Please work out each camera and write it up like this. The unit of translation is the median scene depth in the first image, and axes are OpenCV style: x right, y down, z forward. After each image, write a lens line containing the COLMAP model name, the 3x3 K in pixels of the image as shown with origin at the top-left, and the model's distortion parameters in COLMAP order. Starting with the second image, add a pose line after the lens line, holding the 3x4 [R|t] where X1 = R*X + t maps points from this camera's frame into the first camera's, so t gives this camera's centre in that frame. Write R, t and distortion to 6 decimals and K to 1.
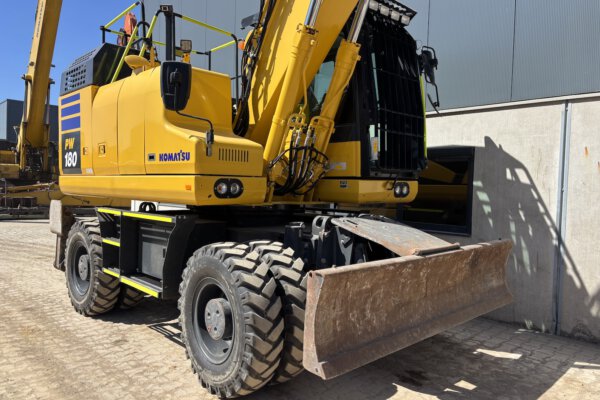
lens RADIAL K [[453.2, 0, 291.7], [0, 453.2, 202.6], [0, 0, 1]] dist [0.040543, -0.048143]
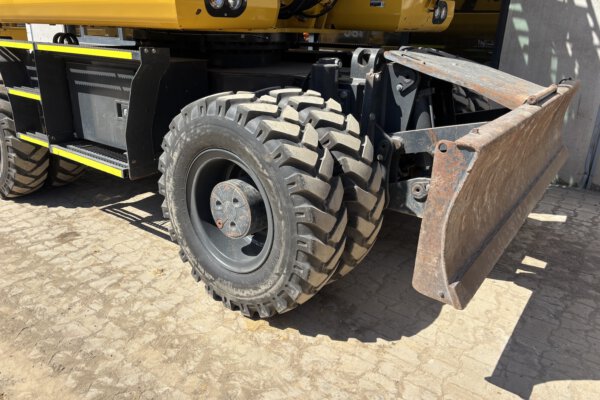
lens RADIAL K [[453.2, 0, 298.4], [0, 453.2, 200.8], [0, 0, 1]] dist [0.040543, -0.048143]
pose [[0.982579, -0.062560, 0.174998, -0.158360], [0.002679, 0.946310, 0.323250, 0.024674], [-0.185825, -0.317150, 0.929992, 0.316286]]
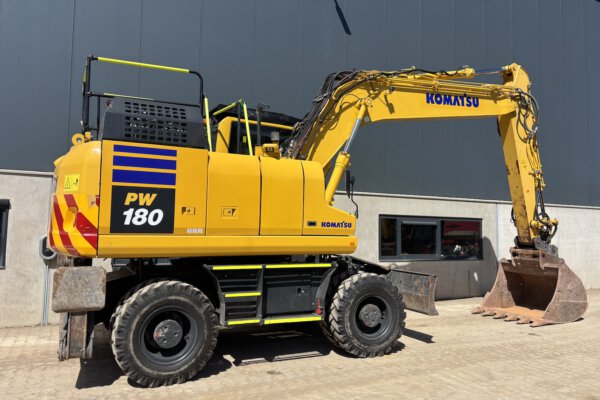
lens RADIAL K [[453.2, 0, 306.0], [0, 453.2, 197.7], [0, 0, 1]] dist [0.040543, -0.048143]
pose [[0.282195, 0.042912, 0.958397, -1.719212], [0.022113, 0.998443, -0.051216, -0.110341], [-0.959102, 0.035646, 0.280806, 0.616725]]
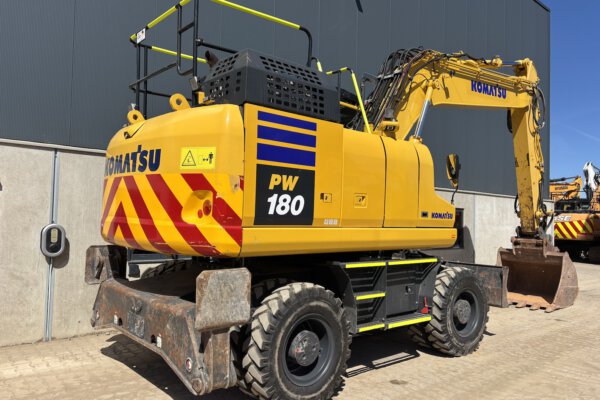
lens RADIAL K [[453.2, 0, 311.0], [0, 453.2, 201.2], [0, 0, 1]] dist [0.040543, -0.048143]
pose [[0.033182, 0.010959, 0.999389, -1.635311], [0.010371, 0.999882, -0.011309, -0.127388], [-0.999396, 0.010740, 0.033065, 1.295743]]
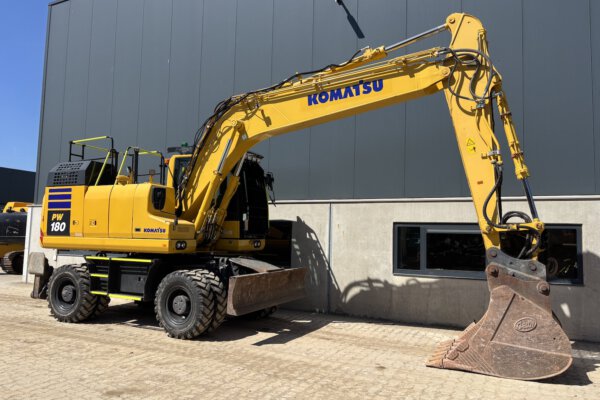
lens RADIAL K [[453.2, 0, 293.9], [0, 453.2, 202.2], [0, 0, 1]] dist [0.040543, -0.048143]
pose [[0.937806, 0.023103, 0.346391, -0.363534], [0.013257, 0.994672, -0.102232, -0.006418], [-0.346908, 0.100466, 0.932503, -1.120022]]
